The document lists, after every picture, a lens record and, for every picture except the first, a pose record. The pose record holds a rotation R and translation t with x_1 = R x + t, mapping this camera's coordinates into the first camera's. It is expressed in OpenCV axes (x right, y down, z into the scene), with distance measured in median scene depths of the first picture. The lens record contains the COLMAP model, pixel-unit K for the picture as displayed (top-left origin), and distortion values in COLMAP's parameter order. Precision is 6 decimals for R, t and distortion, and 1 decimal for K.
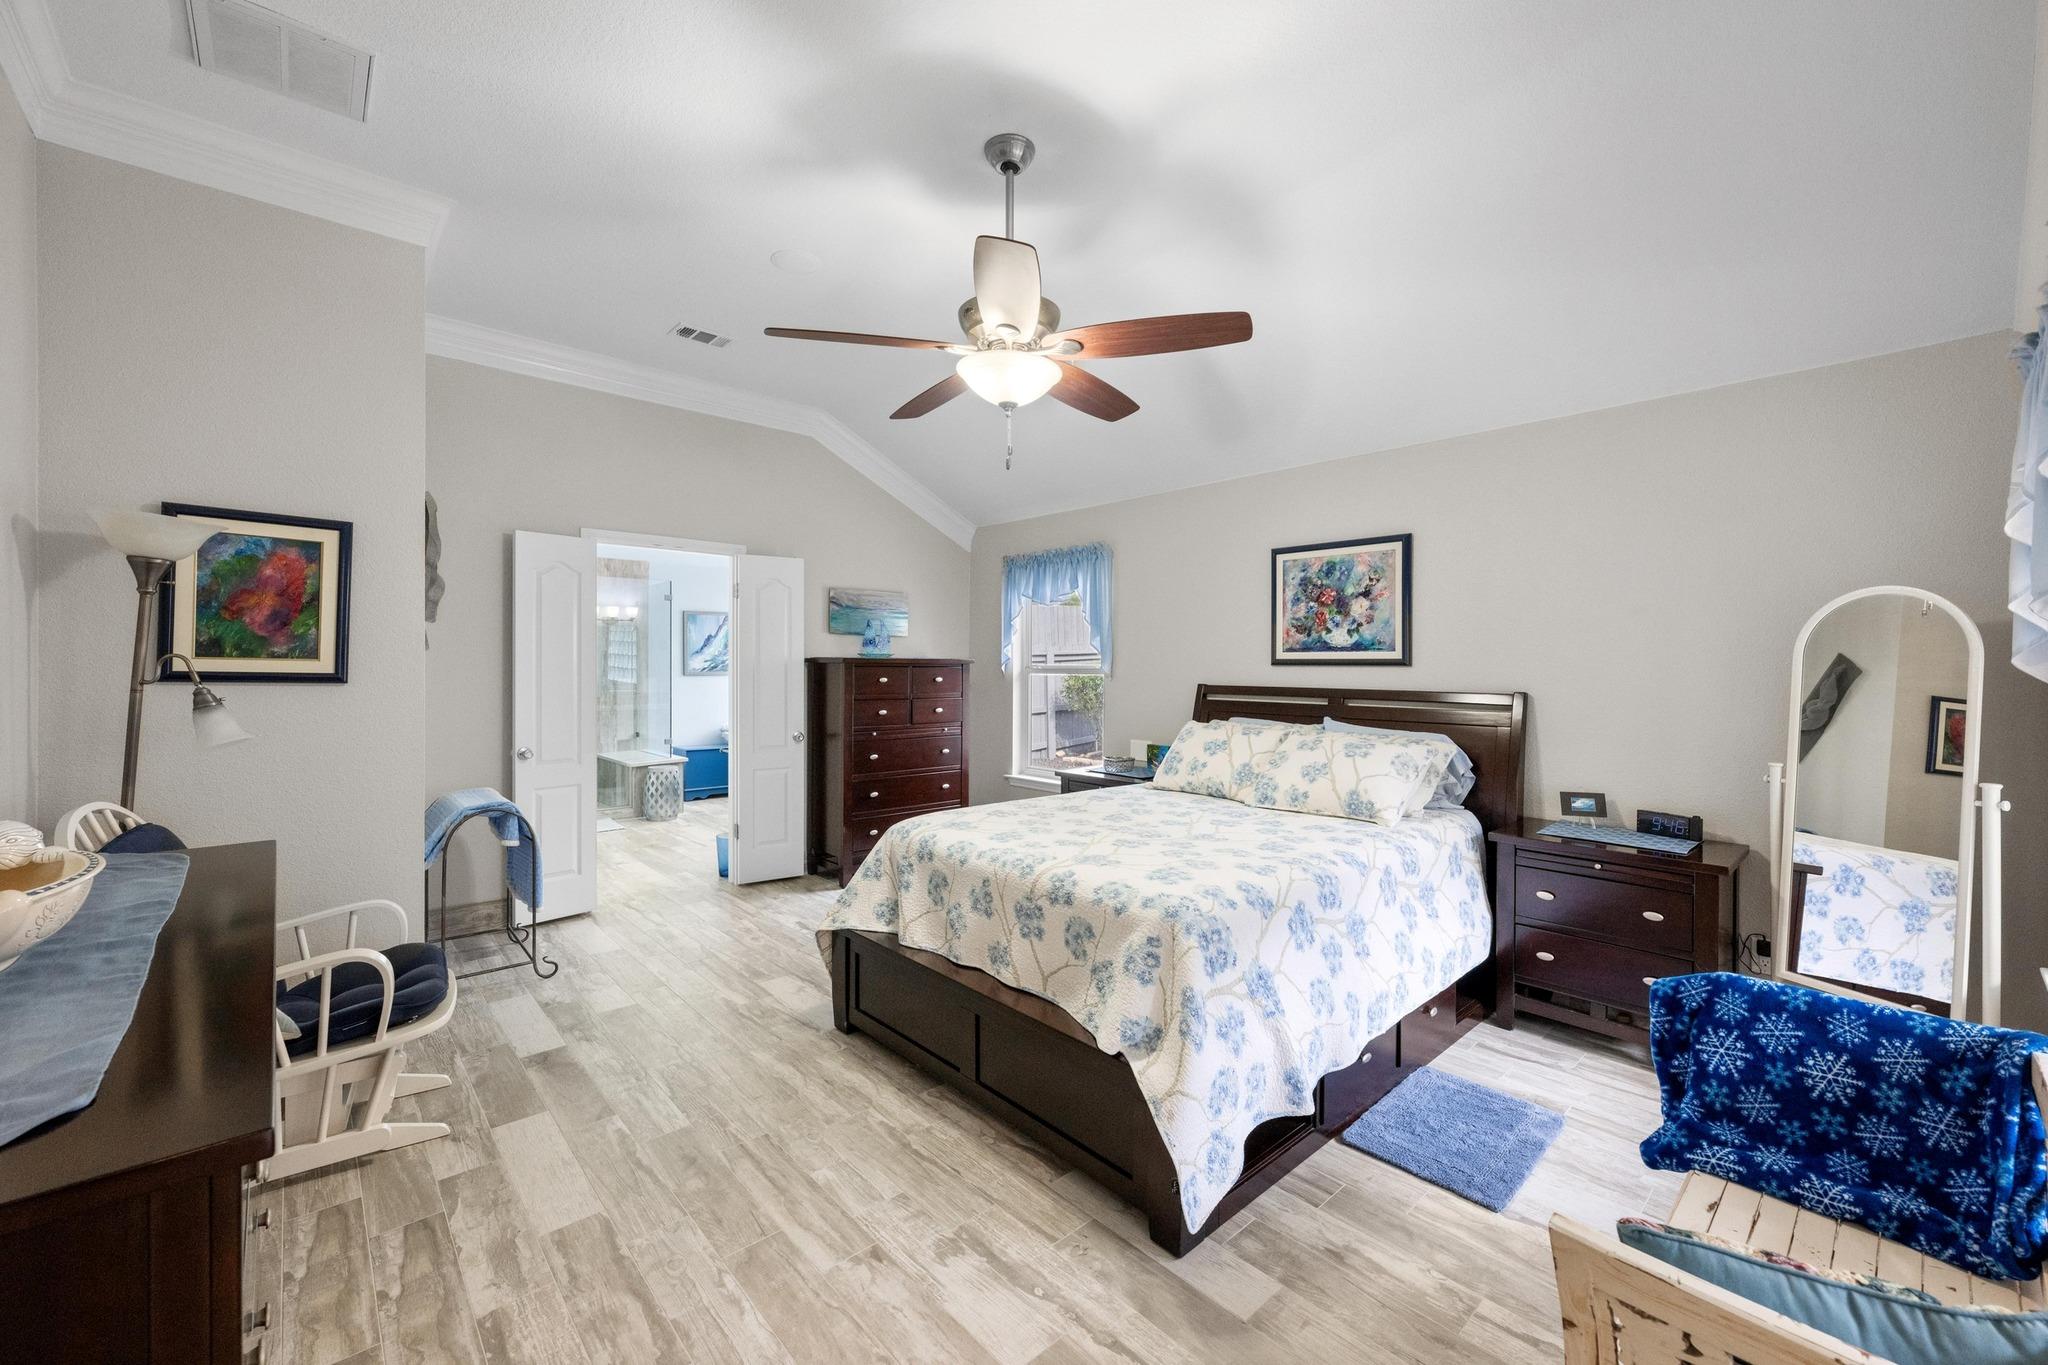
lens RADIAL K [[825.7, 0, 1000.1], [0, 825.7, 663.8], [0, 0, 1]] dist [0.000697, 0.000204]
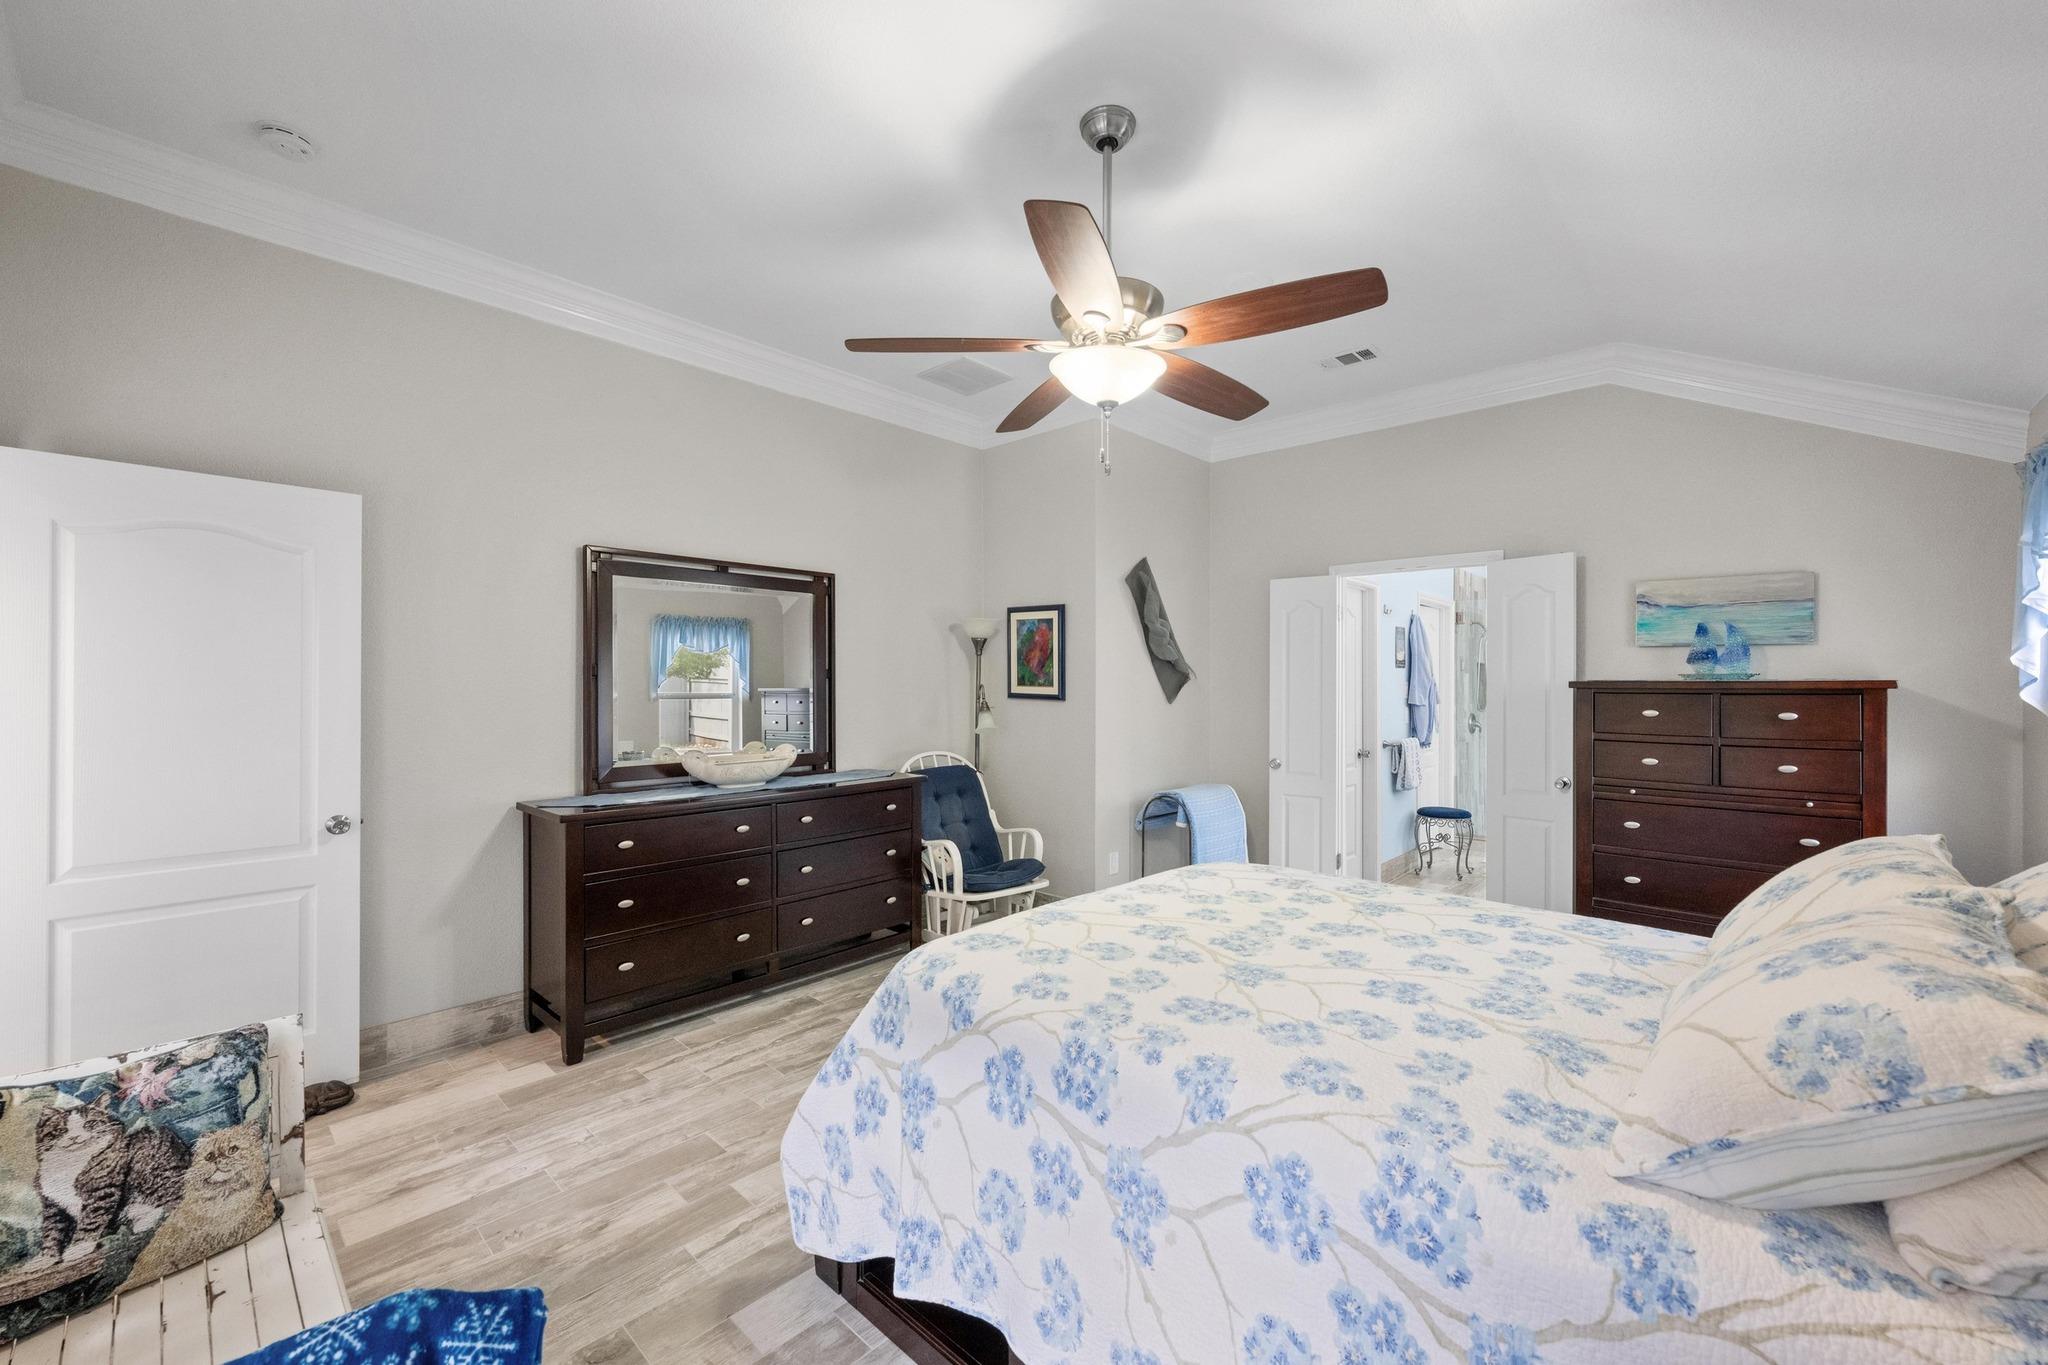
lens RADIAL K [[808.7, 0, 1026.1], [0, 808.7, 683.1], [0, 0, 1]] dist [-0.001542, 0.000277]
pose [[0.100544, -0.002898, -0.994928, 0.834858], [0.002400, 0.999994, -0.002670, -0.008673], [0.994930, -0.002120, 0.100550, 0.778404]]
